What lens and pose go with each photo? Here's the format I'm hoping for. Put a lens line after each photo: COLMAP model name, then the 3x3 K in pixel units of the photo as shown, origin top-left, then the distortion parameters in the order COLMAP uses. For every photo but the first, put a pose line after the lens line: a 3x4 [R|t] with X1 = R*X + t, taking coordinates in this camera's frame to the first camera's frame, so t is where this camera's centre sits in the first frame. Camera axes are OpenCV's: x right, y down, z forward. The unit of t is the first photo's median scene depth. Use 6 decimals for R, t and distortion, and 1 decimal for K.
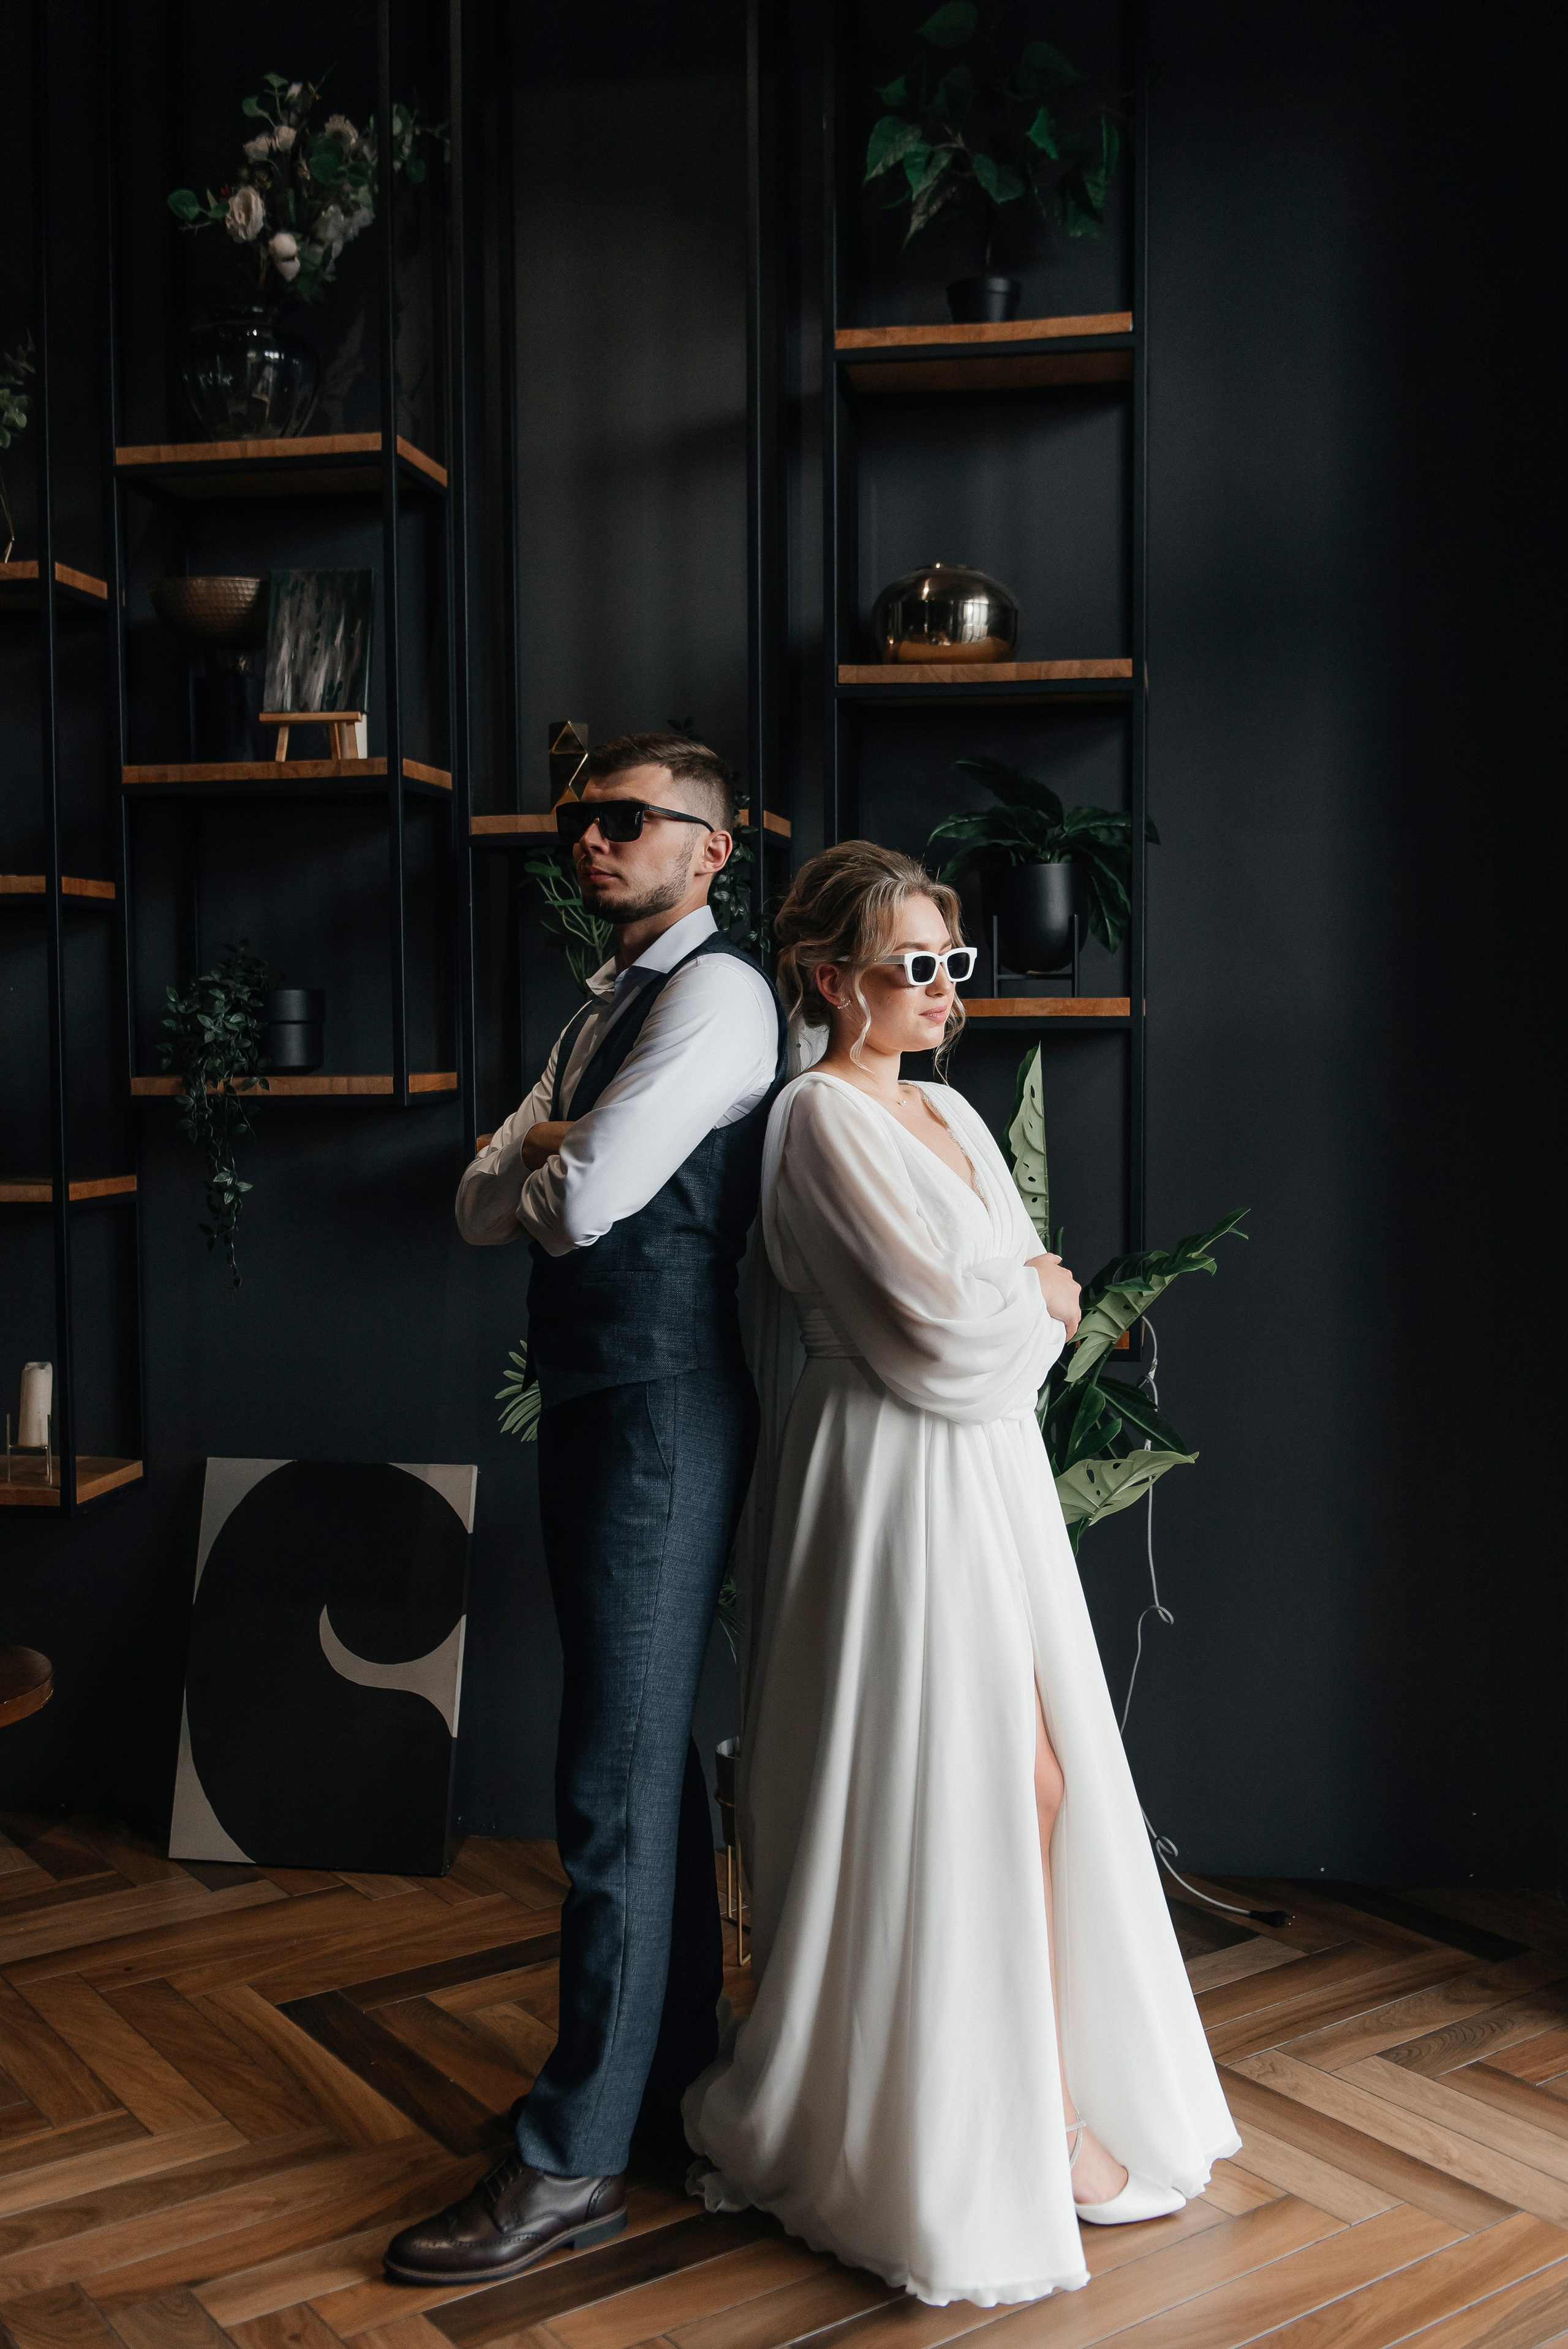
lens RADIAL K [[2310.6, 0, 786.6], [0, 2310.6, 1160.5], [0, 0, 1]] dist [-0.017761, 0.000000]
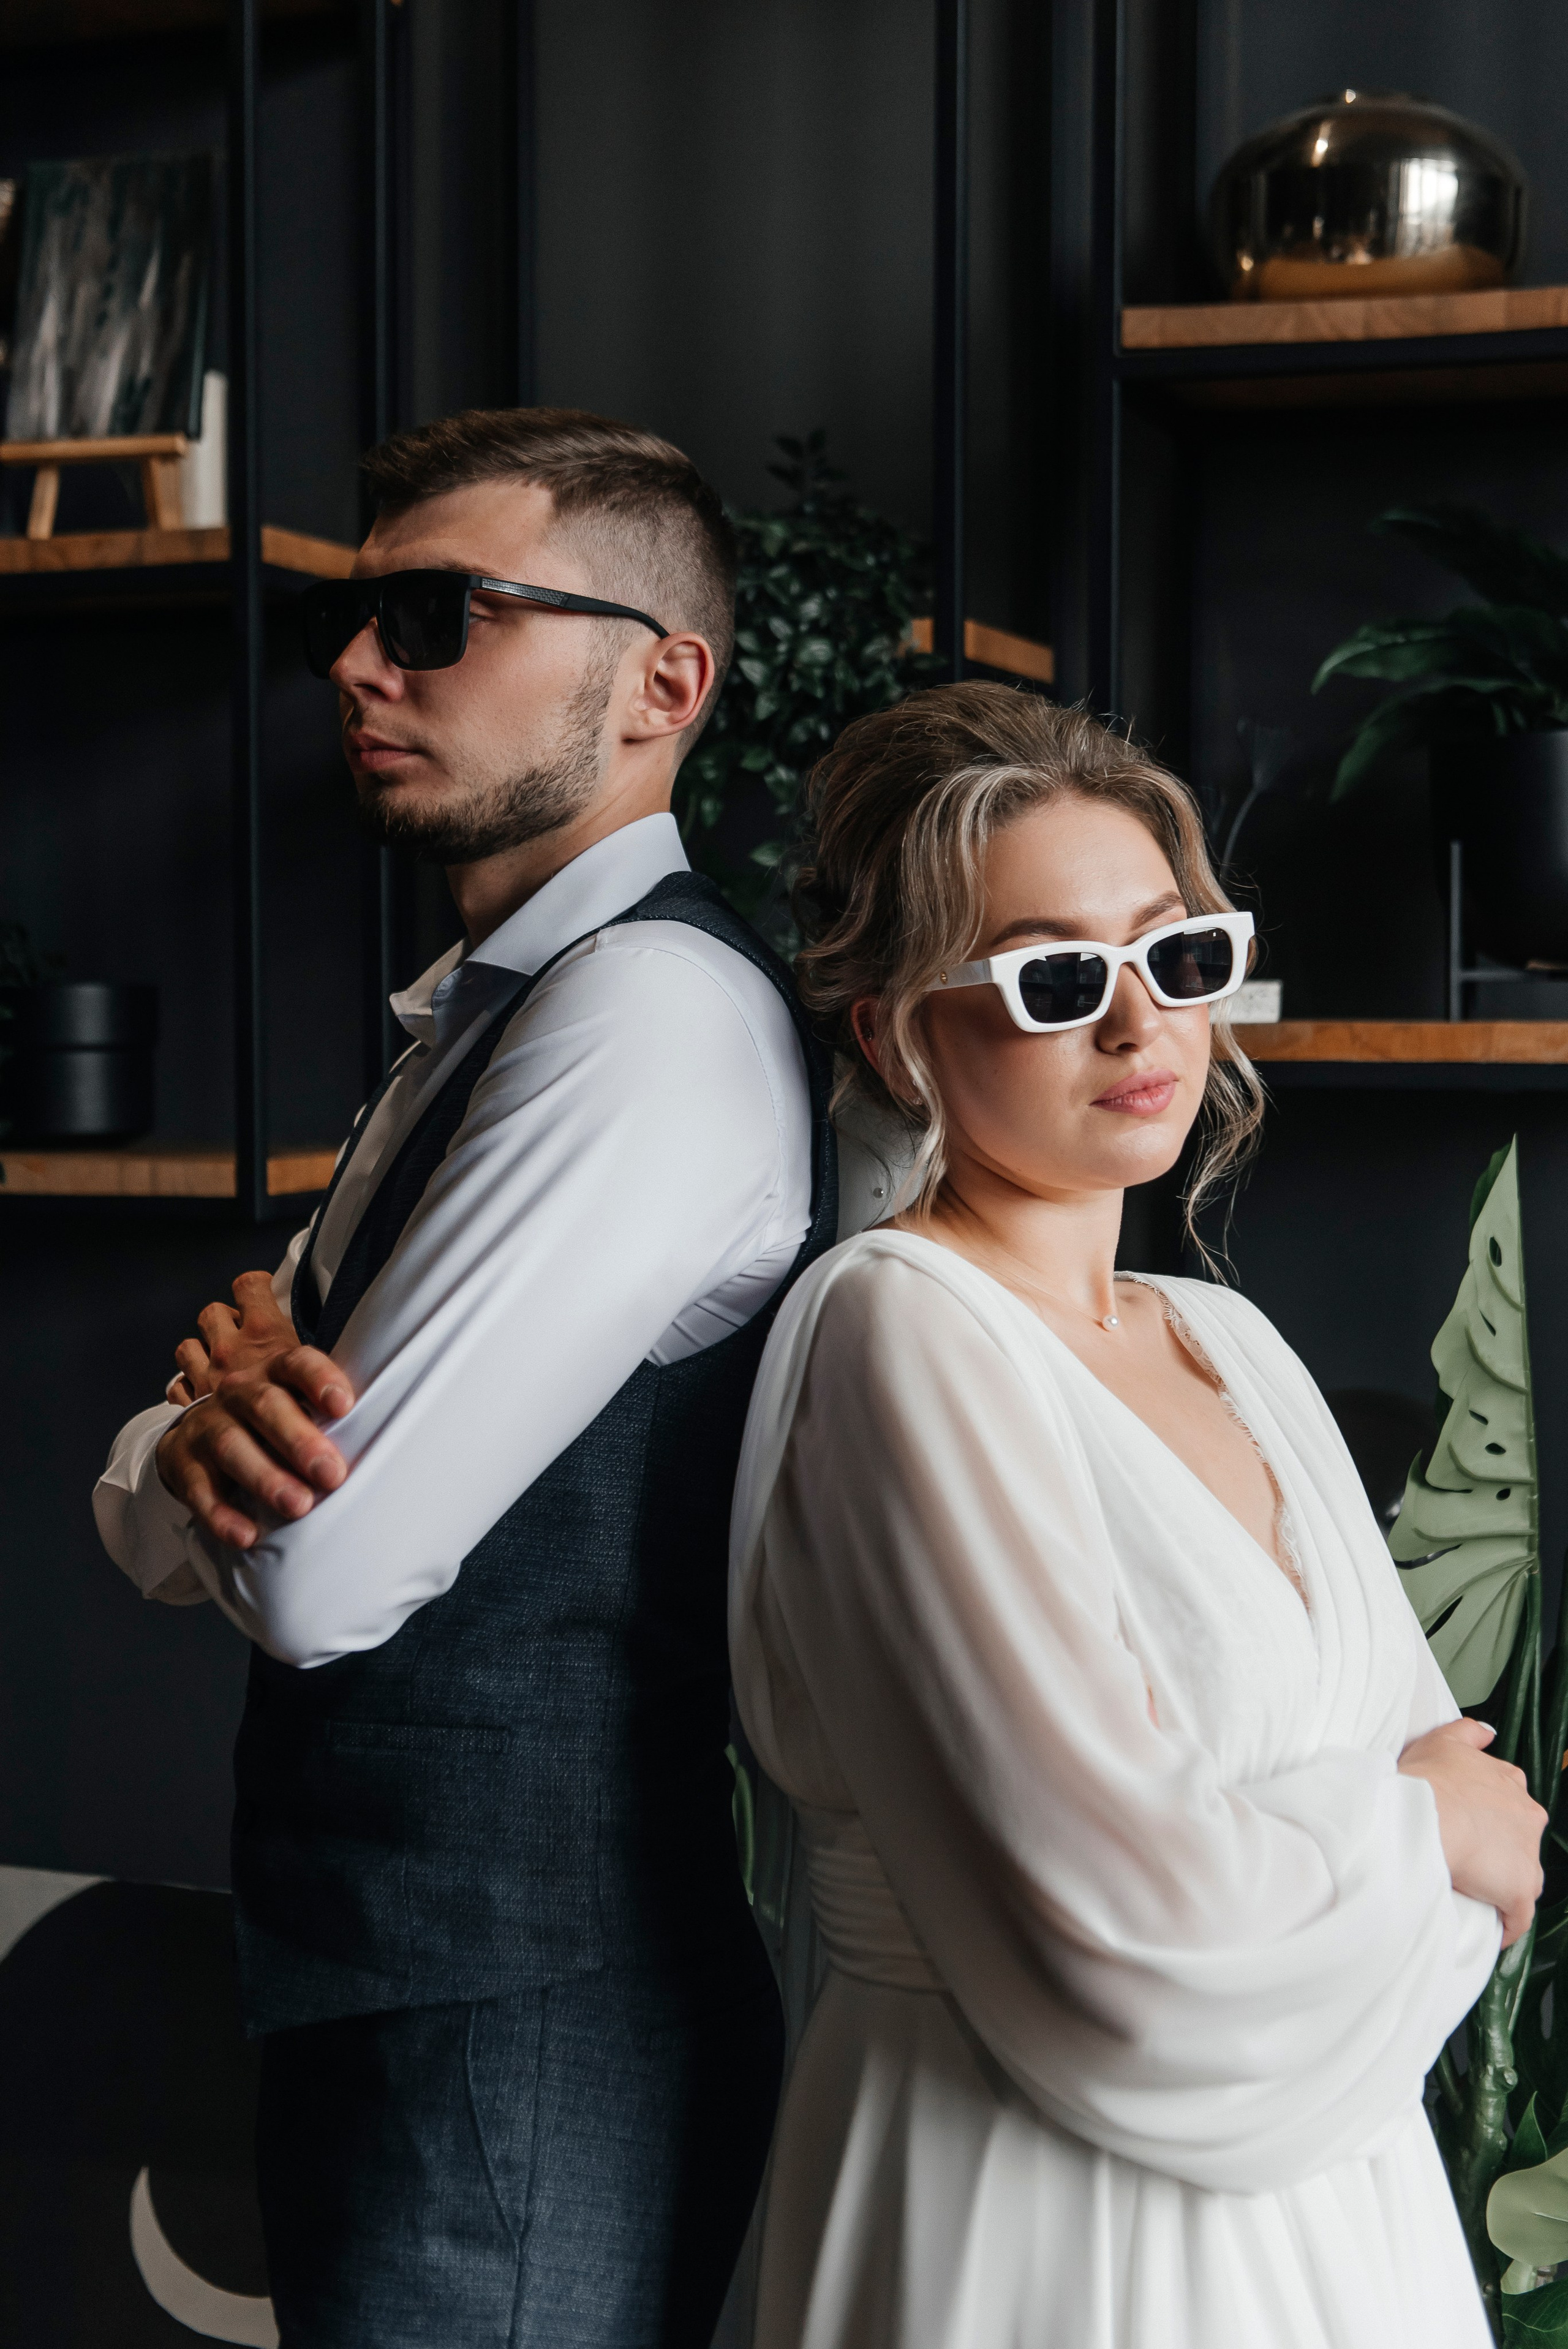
lens RADIAL K [[3258.5, 0, 798.1], [0, 3258.5, 1175.3], [0, 0, 1]] dist [-0.039866, 0.000000]
pose [[0.986349, 0.017922, -0.163689, 0.066745], [-0.018256, 0.999833, -0.000540, -0.036035], [0.163652, 0.003521, 0.986512, 0.330542]]
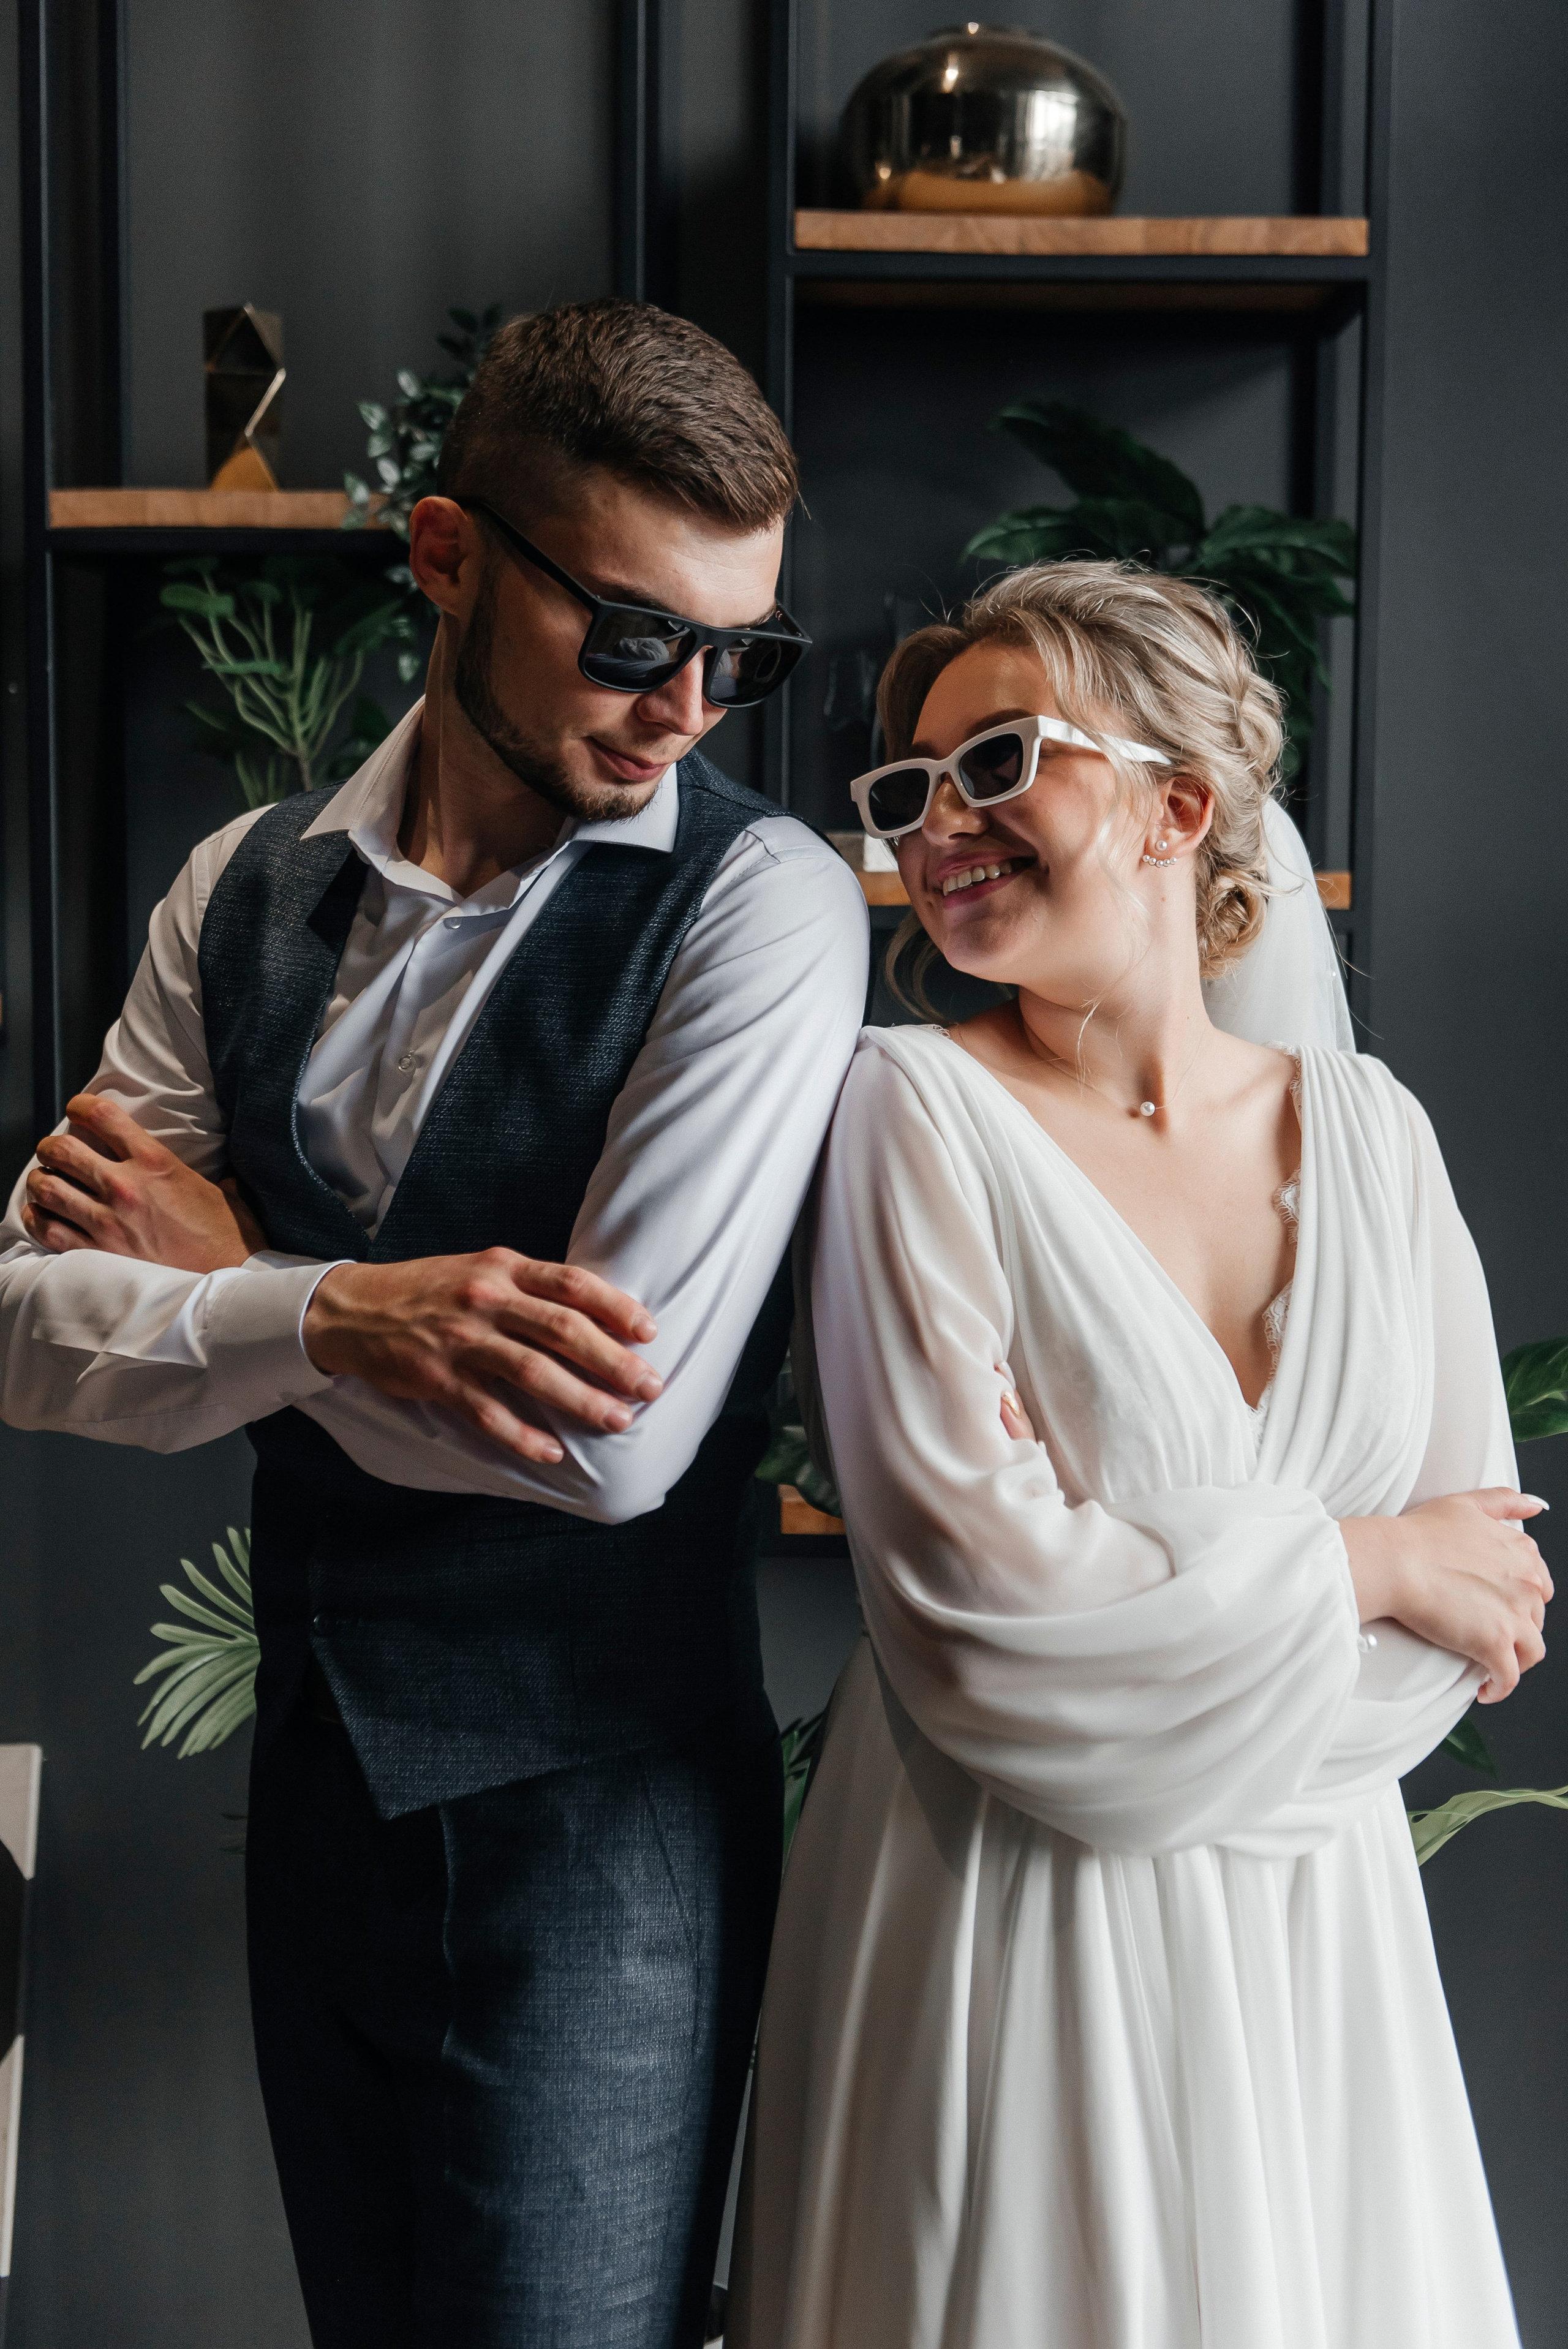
lens RADIAL K [[3258.5, 0, 785.6], [0, 3258.5, 1165.4], [0, 0, 1]] dist [-0.039866, 0.000000]
pose [[0.987936, -0.002053, 0.154850, -0.088692], [-0.003706, 0.999312, 0.036895, -0.029866], [-0.154819, -0.037024, 0.987249, 0.278719]]
